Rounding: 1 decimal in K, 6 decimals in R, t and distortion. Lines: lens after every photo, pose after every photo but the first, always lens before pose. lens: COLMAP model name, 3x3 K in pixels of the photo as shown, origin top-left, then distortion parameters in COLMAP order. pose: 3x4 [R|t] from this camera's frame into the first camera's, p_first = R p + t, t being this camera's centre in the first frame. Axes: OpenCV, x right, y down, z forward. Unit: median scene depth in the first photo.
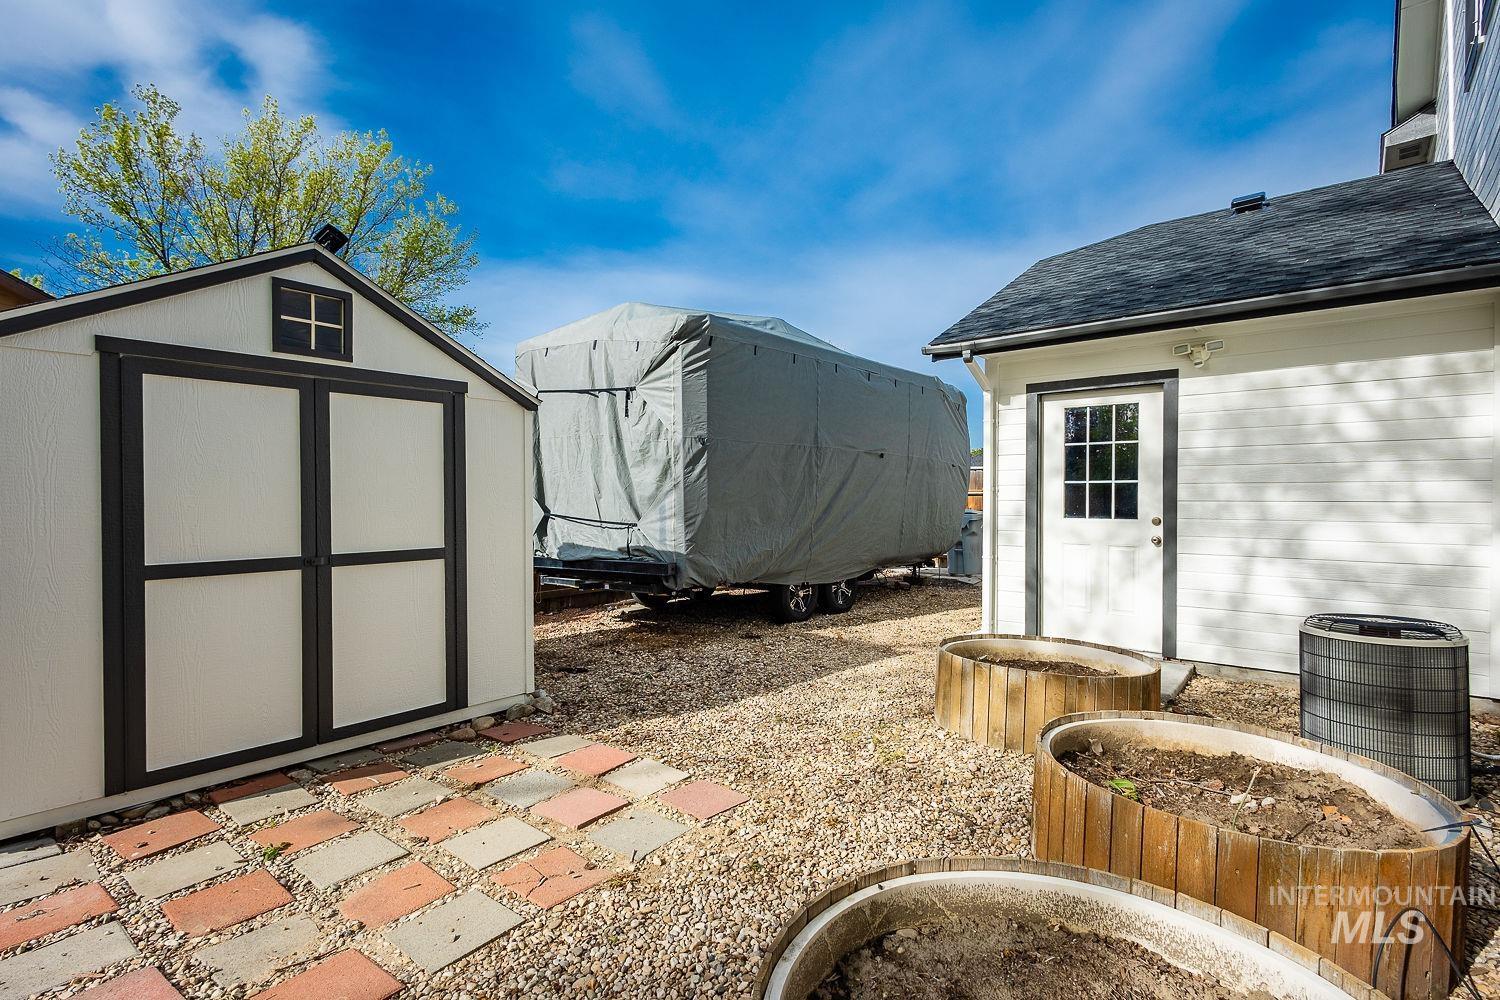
lens RADIAL K [[699.6, 0, 748.2], [0, 699.6, 499.9], [0, 0, 1]] dist [0.011630, -0.000251]
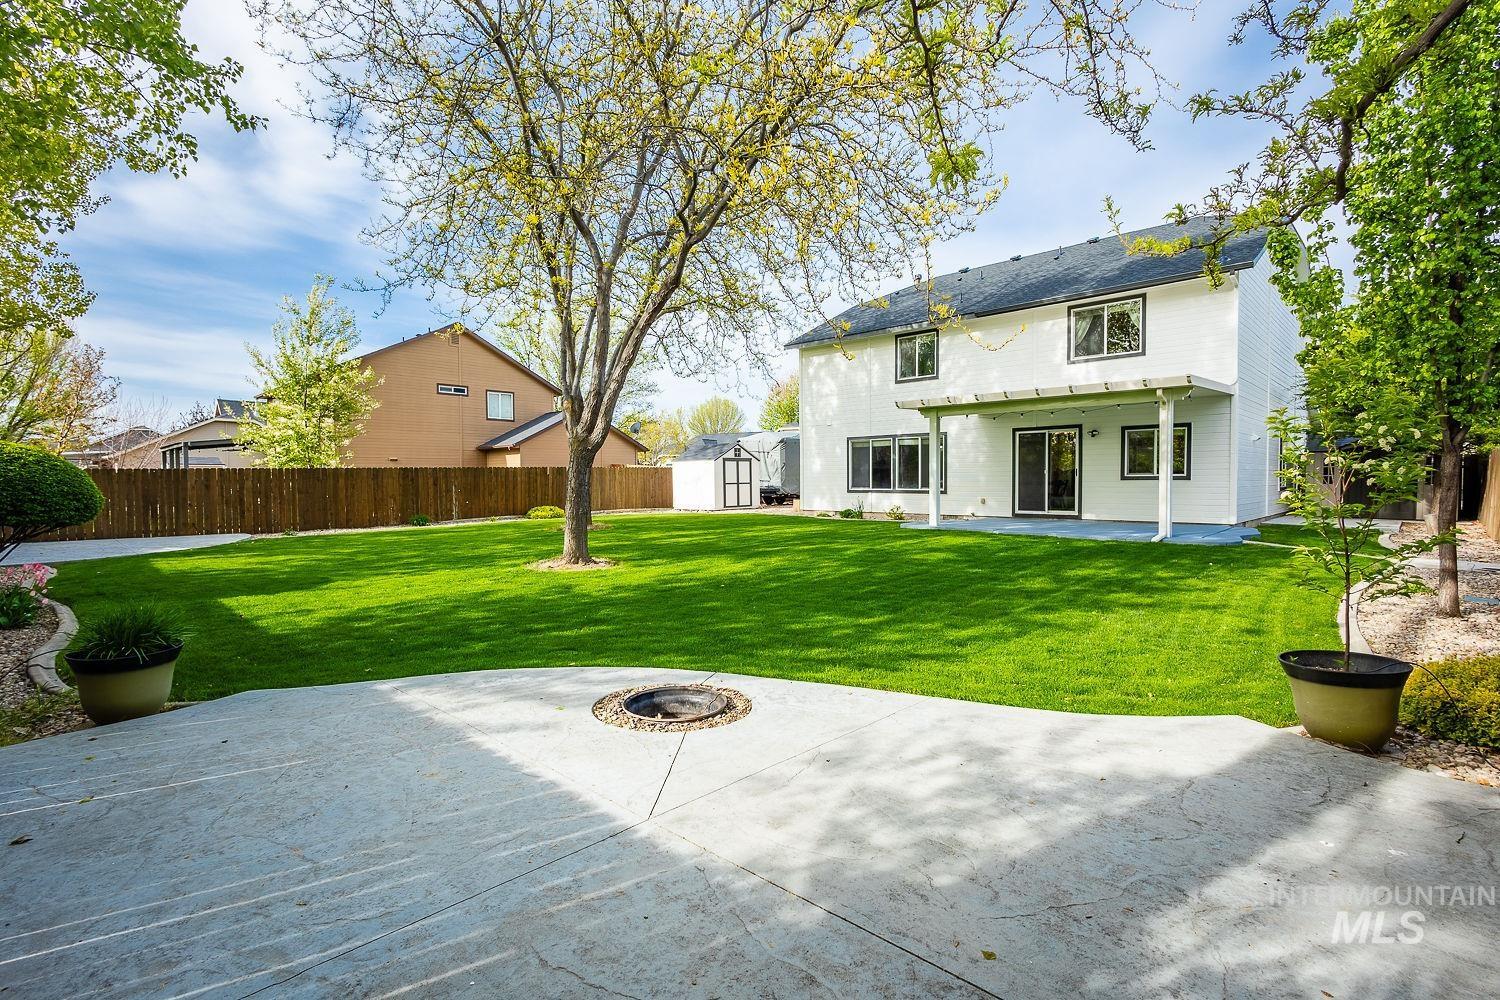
lens RADIAL K [[699.6, 0, 748.2], [0, 699.6, 499.9], [0, 0, 1]] dist [0.011630, -0.000251]
pose [[0.997414, -0.003051, -0.071812, 0.054803], [0.005104, 0.999583, 0.028427, 0.049545], [0.071695, -0.028720, 0.997013, -6.546223]]
